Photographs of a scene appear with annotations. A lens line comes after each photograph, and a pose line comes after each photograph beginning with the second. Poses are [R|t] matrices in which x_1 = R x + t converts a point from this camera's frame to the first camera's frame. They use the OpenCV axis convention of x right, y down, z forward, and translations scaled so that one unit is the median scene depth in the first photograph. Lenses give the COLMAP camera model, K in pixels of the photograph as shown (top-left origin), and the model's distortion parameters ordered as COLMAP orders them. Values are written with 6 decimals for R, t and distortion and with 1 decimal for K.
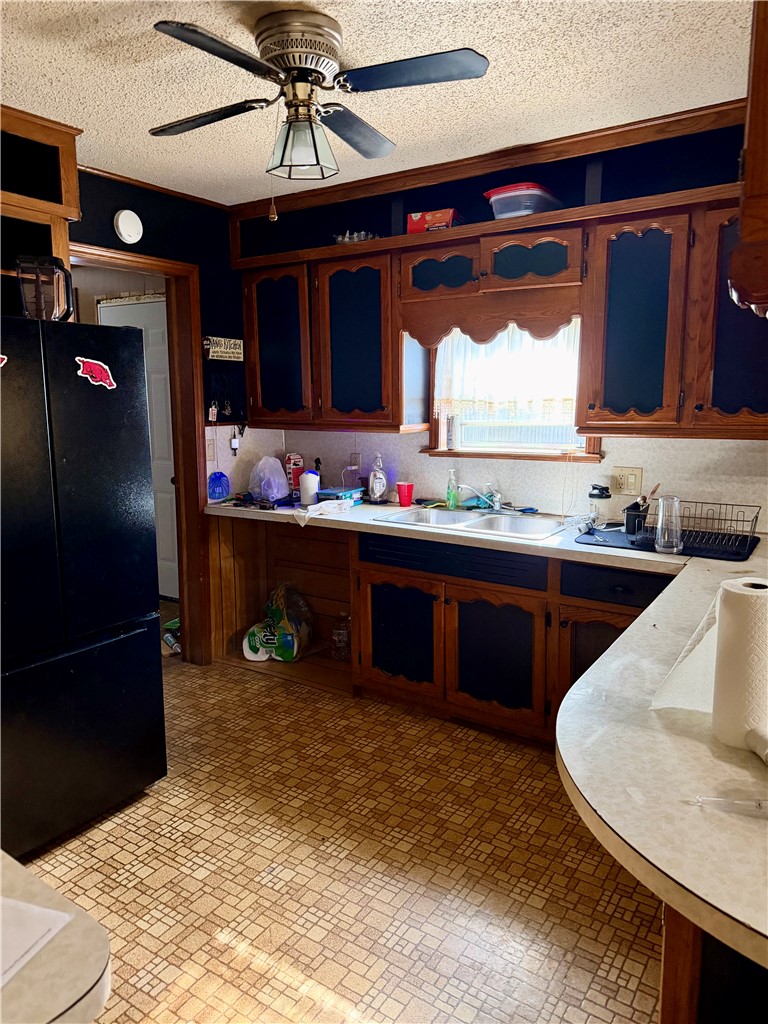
lens RADIAL K [[717.6, 0, 380.9], [0, 717.6, 515.8], [0, 0, 1]] dist [0.100607, -0.166459]
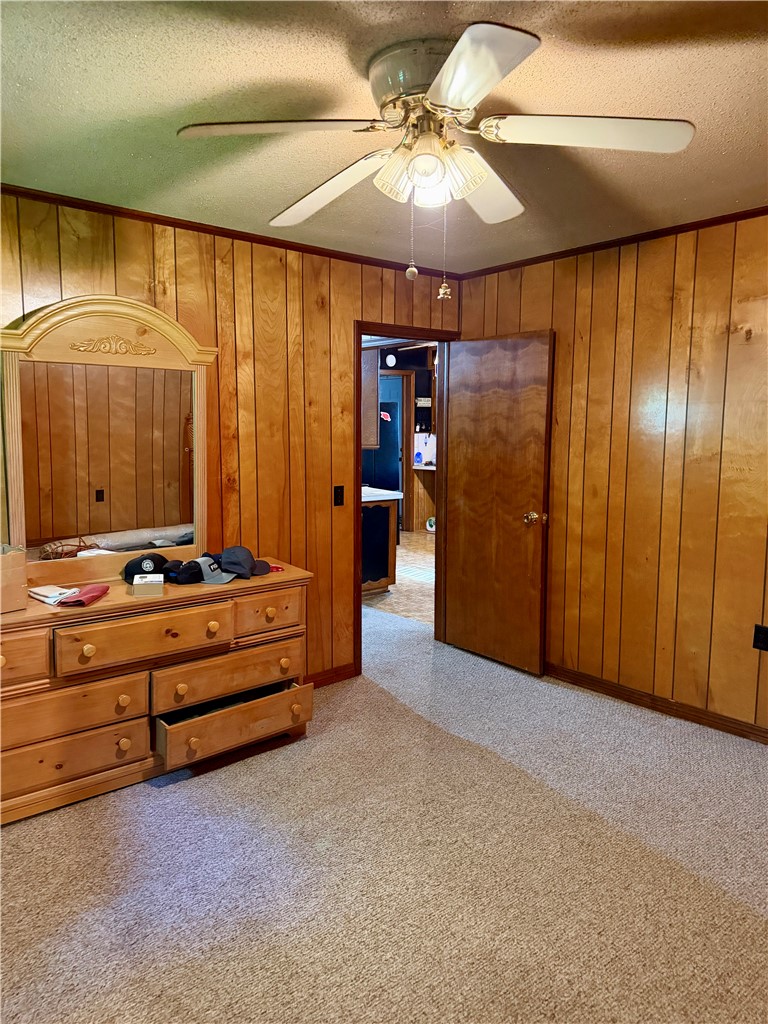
lens RADIAL K [[717.6, 0, 380.9], [0, 717.6, 515.8], [0, 0, 1]] dist [0.100607, -0.166459]
pose [[0.962640, 0.033627, -0.268688, 0.312716], [-0.039193, 0.999113, -0.015376, 0.197944], [0.267933, 0.025332, 0.963105, -1.378252]]
